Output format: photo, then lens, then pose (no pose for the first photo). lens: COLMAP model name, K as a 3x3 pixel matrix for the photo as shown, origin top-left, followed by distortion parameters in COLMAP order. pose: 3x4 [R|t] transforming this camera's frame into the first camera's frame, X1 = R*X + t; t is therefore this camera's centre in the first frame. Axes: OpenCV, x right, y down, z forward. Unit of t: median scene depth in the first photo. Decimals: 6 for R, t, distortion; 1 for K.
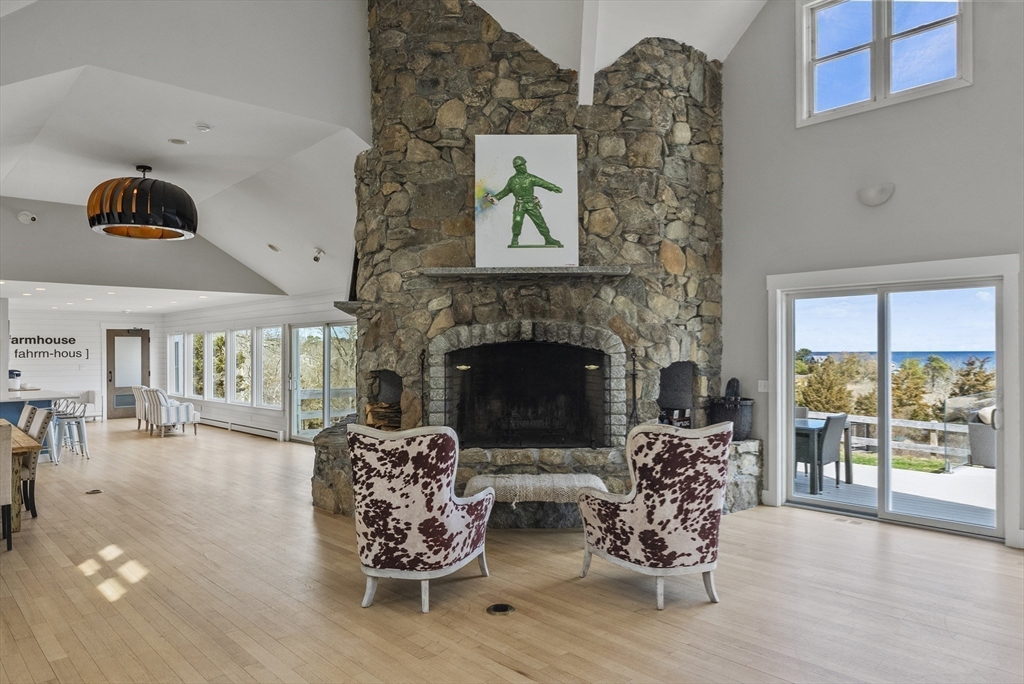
lens RADIAL K [[696.4, 0, 521.3], [0, 696.4, 351.1], [0, 0, 1]] dist [-0.000024, 0.000941]
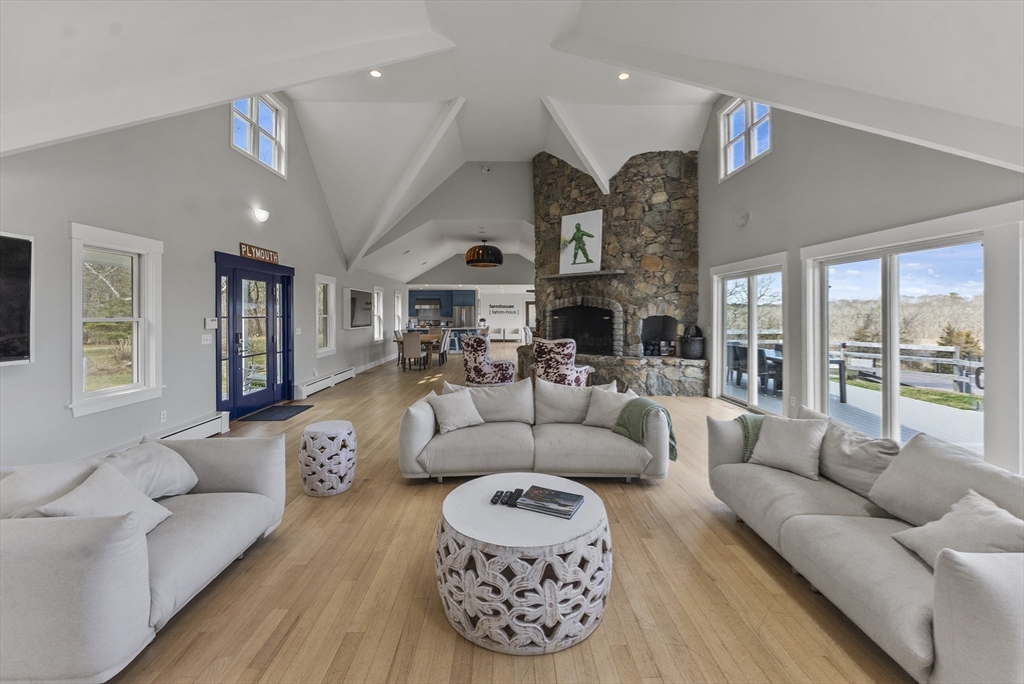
lens RADIAL K [[419.9, 0, 509.5], [0, 419.9, 311.4], [0, 0, 1]] dist [0.005977, -0.000345]
pose [[0.750788, 0.002168, -0.660540, 0.718254], [-0.003280, 0.999995, -0.000446, 0.004828], [0.660535, 0.002501, 0.750791, -0.156443]]
